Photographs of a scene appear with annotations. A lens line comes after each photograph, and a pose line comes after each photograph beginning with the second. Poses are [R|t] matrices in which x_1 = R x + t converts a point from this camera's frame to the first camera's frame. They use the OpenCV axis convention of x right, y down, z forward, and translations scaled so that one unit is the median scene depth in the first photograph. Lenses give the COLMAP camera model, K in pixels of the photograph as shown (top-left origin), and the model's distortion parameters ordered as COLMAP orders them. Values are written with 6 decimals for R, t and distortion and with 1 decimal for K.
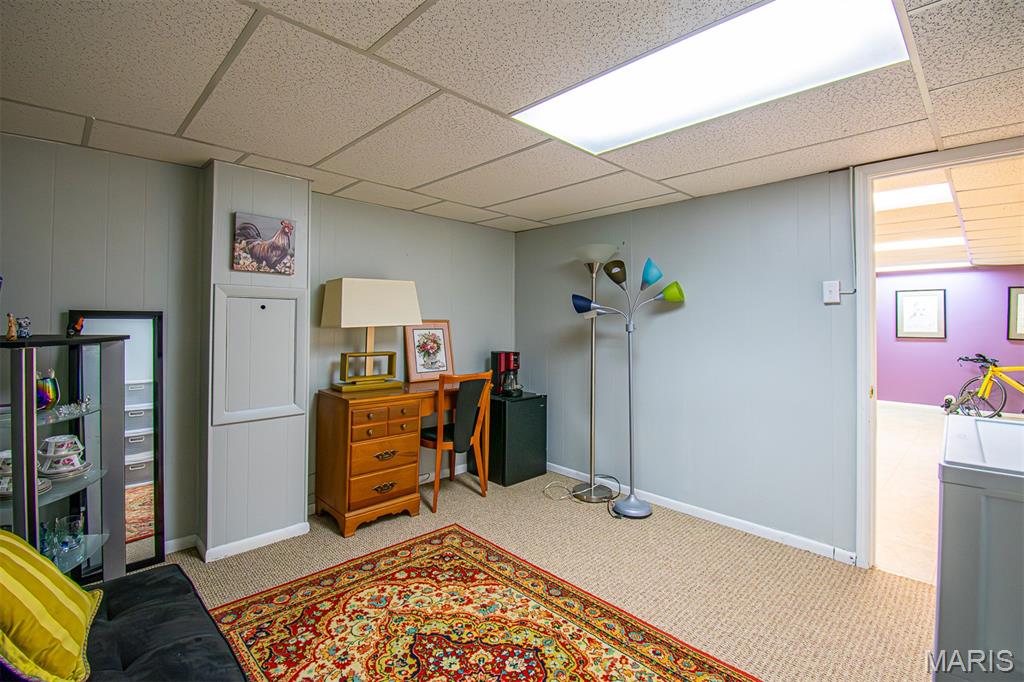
lens RADIAL K [[478.0, 0, 485.5], [0, 478.0, 319.4], [0, 0, 1]] dist [0.001056, -0.013603]
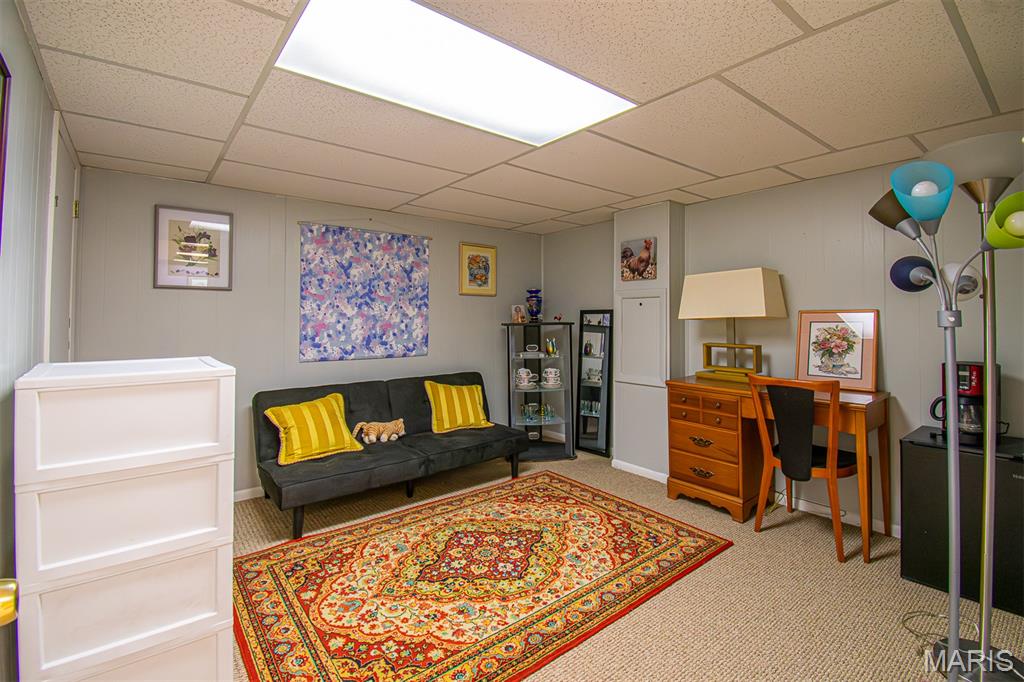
lens RADIAL K [[478.0, 0, 543.1], [0, 478.0, 307.4], [0, 0, 1]] dist [0.001056, -0.013603]
pose [[-0.056506, -0.024353, -0.998105, 1.082645], [0.009421, 0.999645, -0.024924, 0.018208], [0.998358, -0.010812, -0.056257, 0.904781]]
